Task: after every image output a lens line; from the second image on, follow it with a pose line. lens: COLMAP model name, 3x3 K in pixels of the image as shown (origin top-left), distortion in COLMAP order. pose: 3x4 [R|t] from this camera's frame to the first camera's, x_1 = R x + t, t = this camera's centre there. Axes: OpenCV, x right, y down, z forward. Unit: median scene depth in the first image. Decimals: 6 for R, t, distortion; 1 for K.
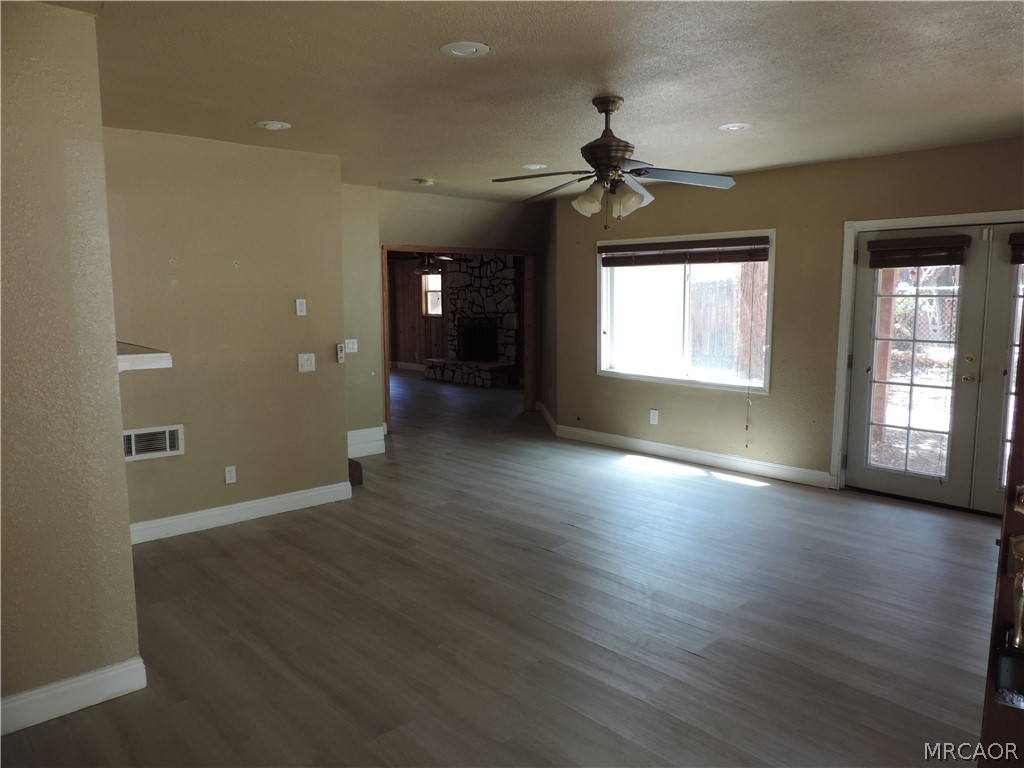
lens RADIAL K [[720.9, 0, 512.0], [0, 720.9, 382.4], [0, 0, 1]] dist [-0.022460, 0.006858]
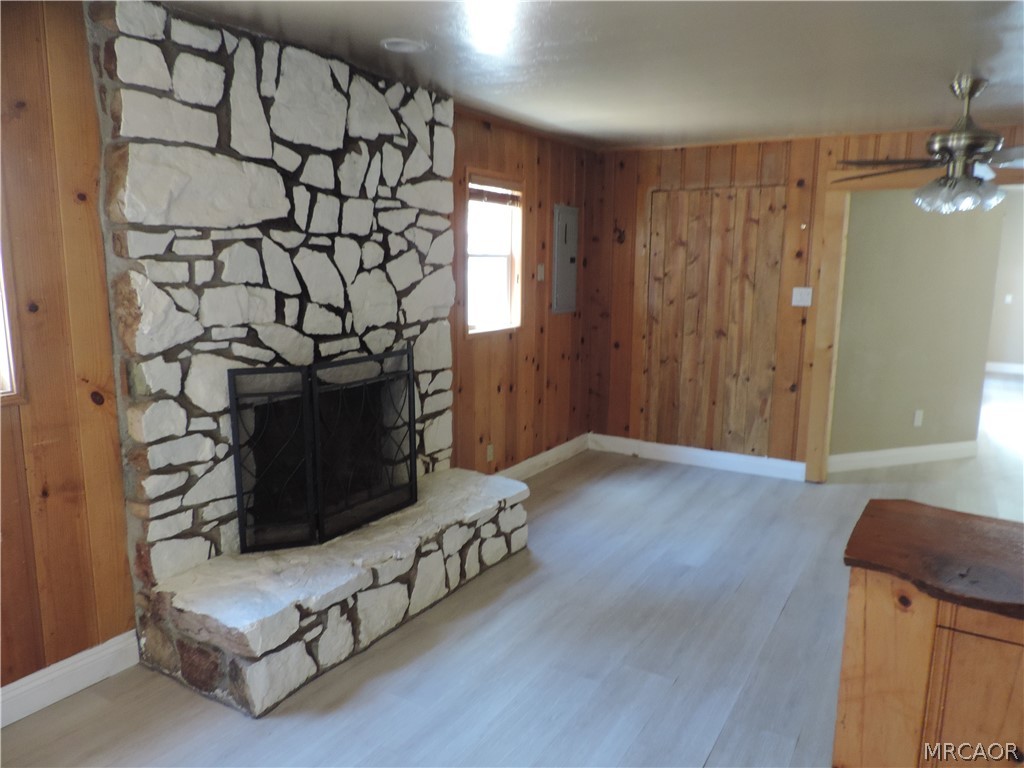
lens RADIAL K [[720.9, 0, 512.1], [0, 720.9, 388.0], [0, 0, 1]] dist [-0.022460, 0.006858]
pose [[-0.266914, -0.169117, 0.948766, -0.311790], [0.109126, 0.972847, 0.204110, -0.124346], [-0.957522, 0.158015, -0.241211, 1.010461]]
